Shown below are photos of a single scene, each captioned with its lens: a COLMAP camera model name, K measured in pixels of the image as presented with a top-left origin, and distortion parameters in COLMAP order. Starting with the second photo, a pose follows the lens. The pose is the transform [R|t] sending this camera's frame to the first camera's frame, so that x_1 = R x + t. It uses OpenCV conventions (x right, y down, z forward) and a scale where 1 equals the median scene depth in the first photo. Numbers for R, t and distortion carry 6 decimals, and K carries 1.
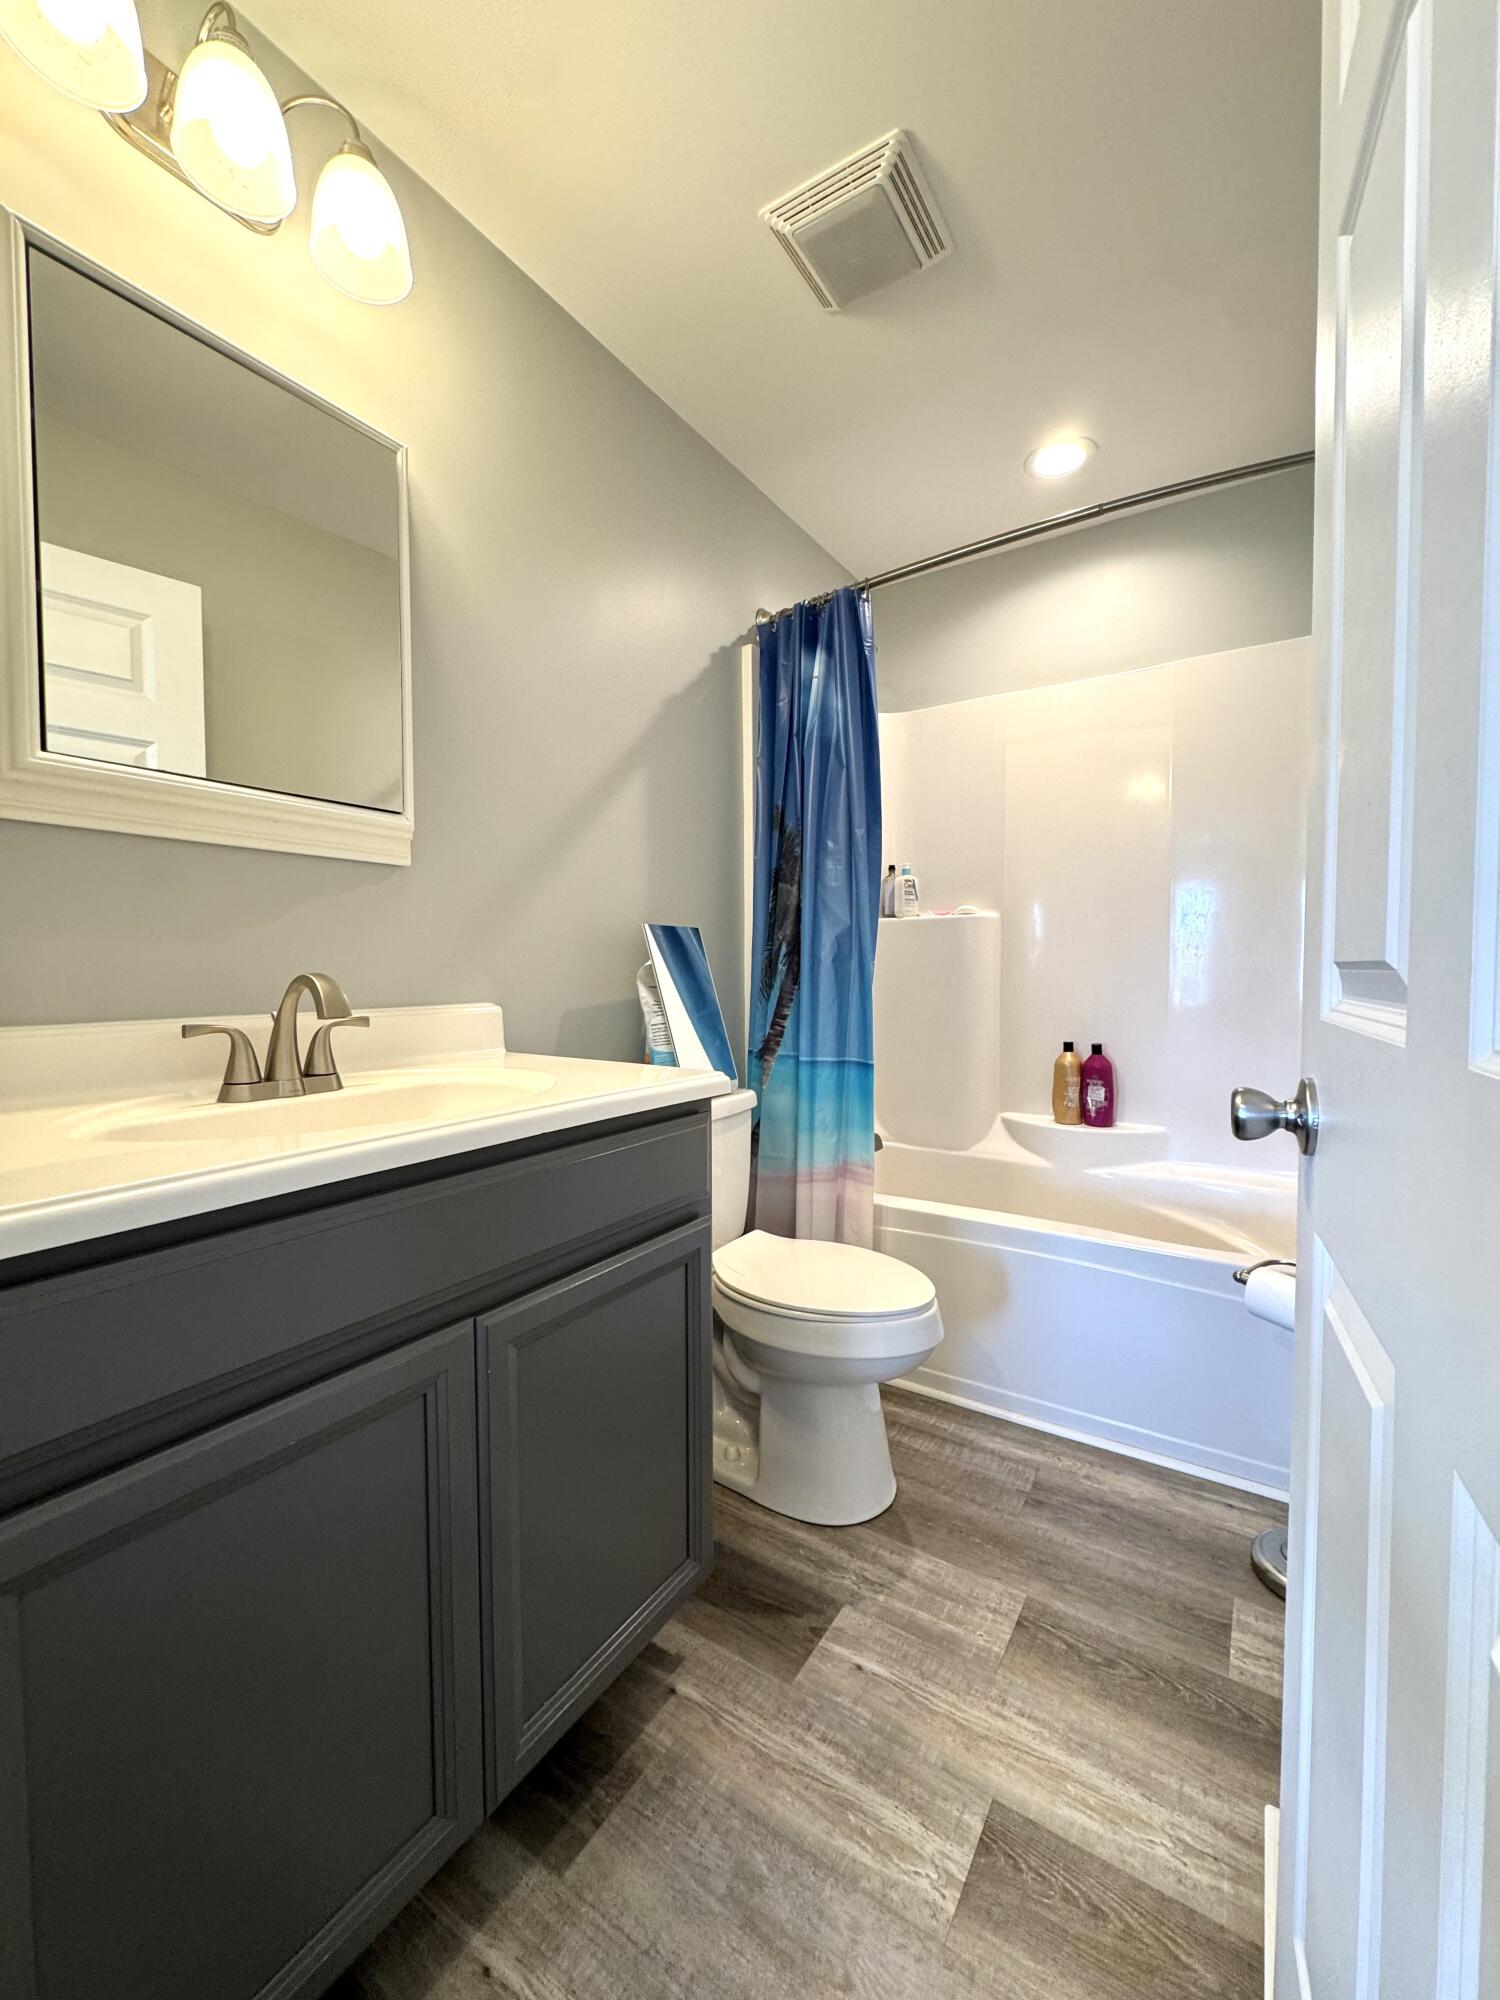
lens RADIAL K [[796.9, 0, 750.0], [0, 796.9, 1000.0], [0, 0, 1]] dist [-0.002810, -0.000287]
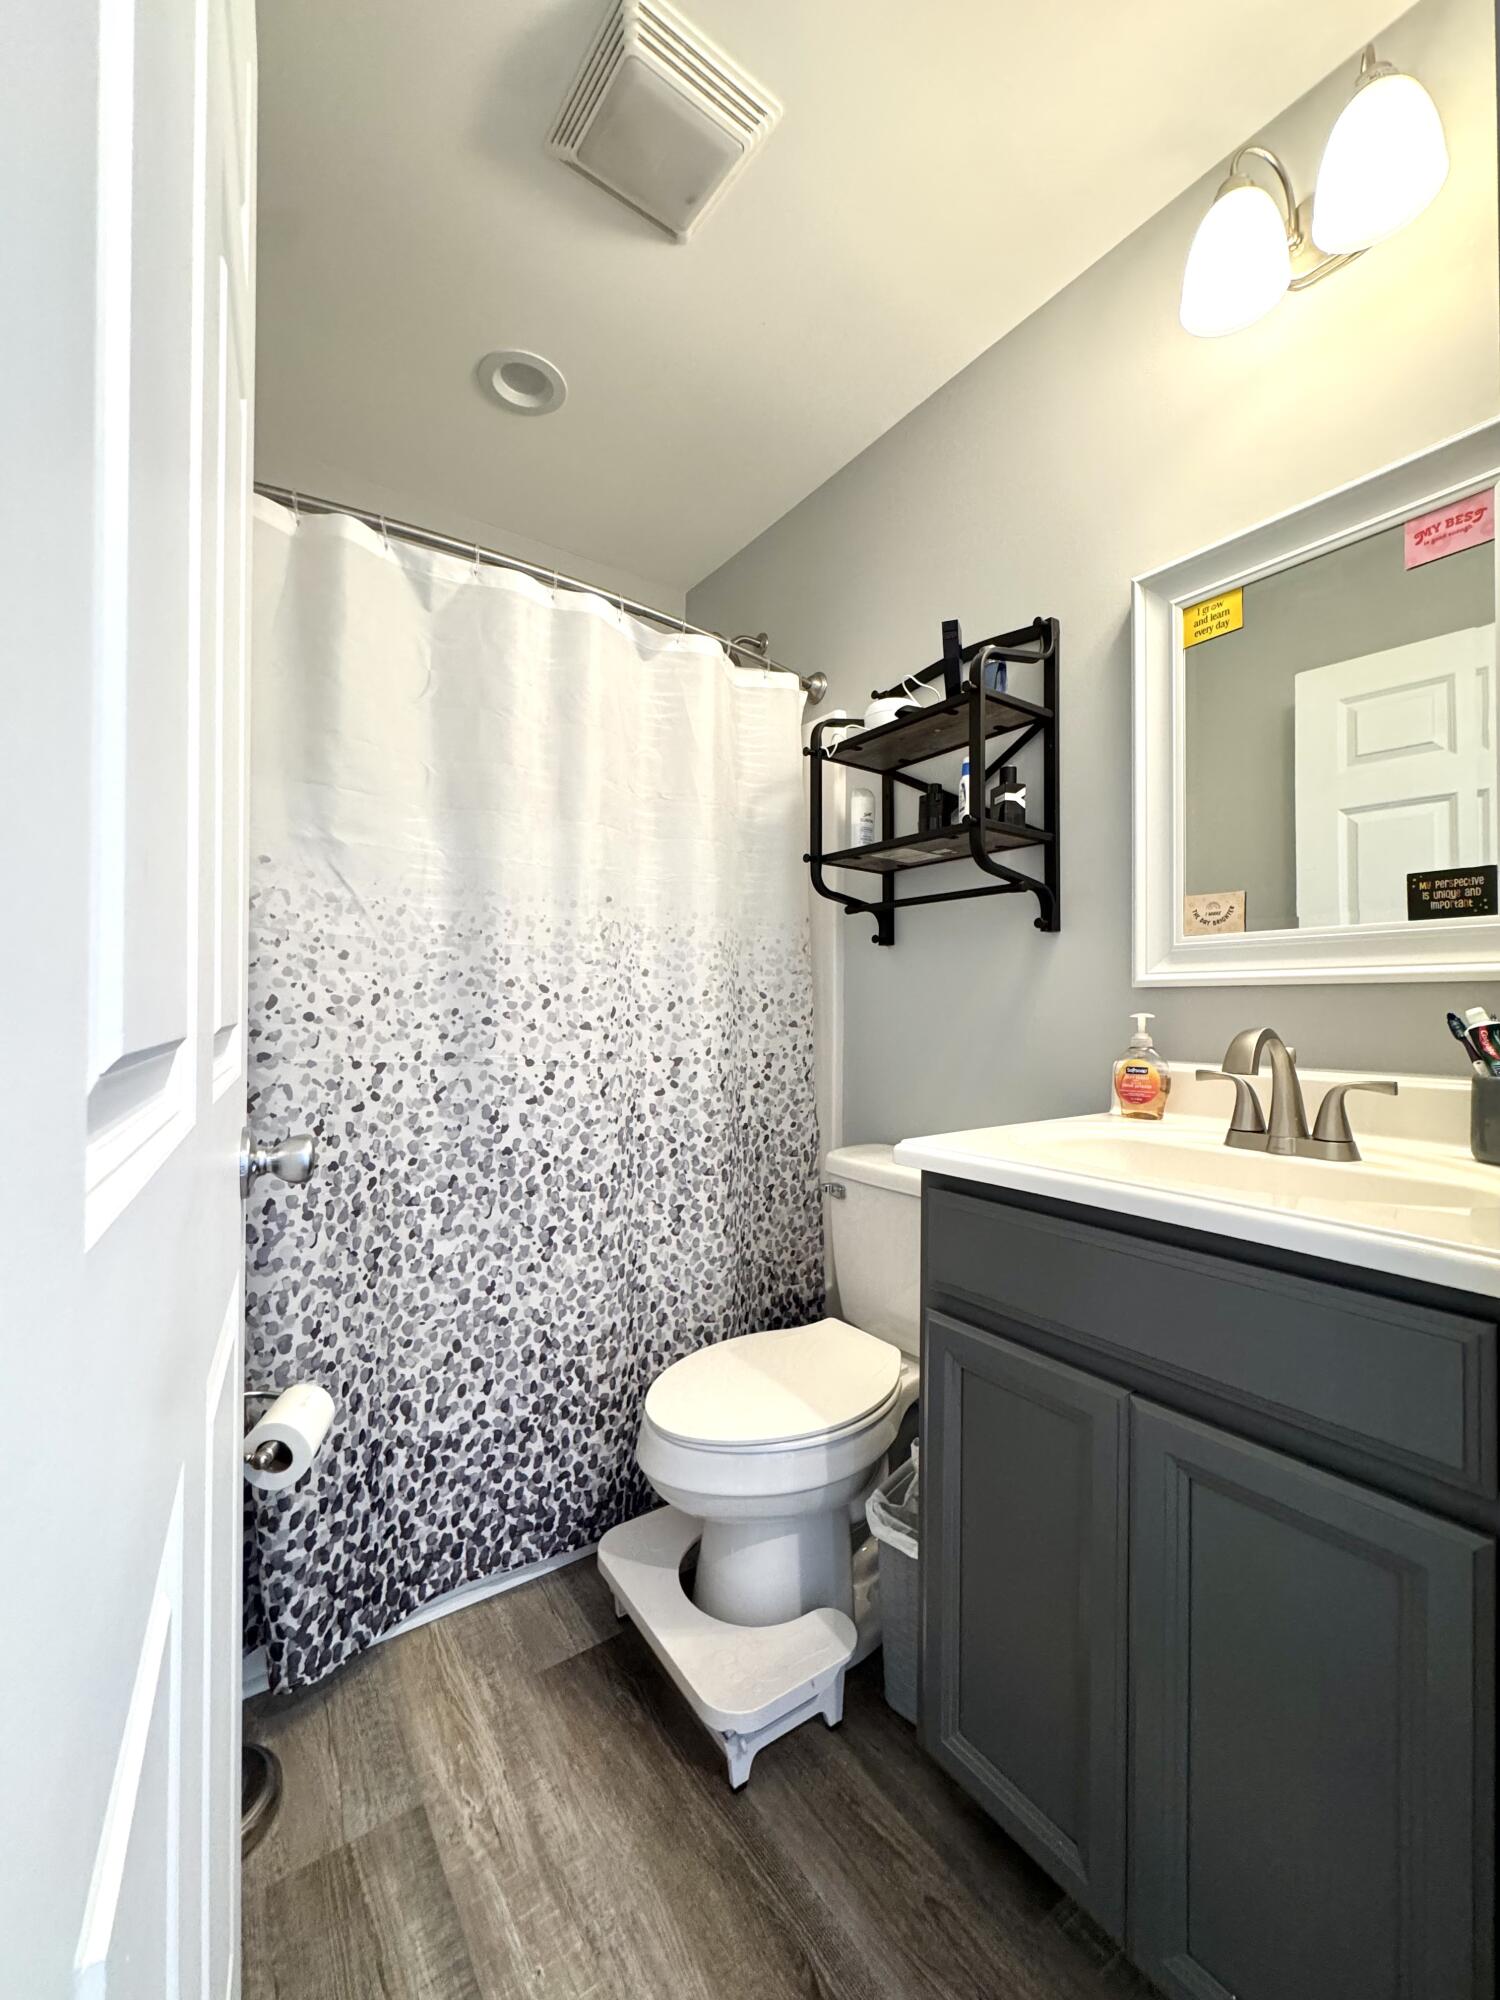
lens RADIAL K [[796.9, 0, 750.0], [0, 796.9, 1000.0], [0, 0, 1]] dist [-0.002810, -0.000287]
pose [[-0.360430, -0.006647, -0.932763, 0.384363], [-0.042463, 0.999055, 0.009289, -0.032938], [0.931819, 0.042956, -0.360371, 0.485161]]
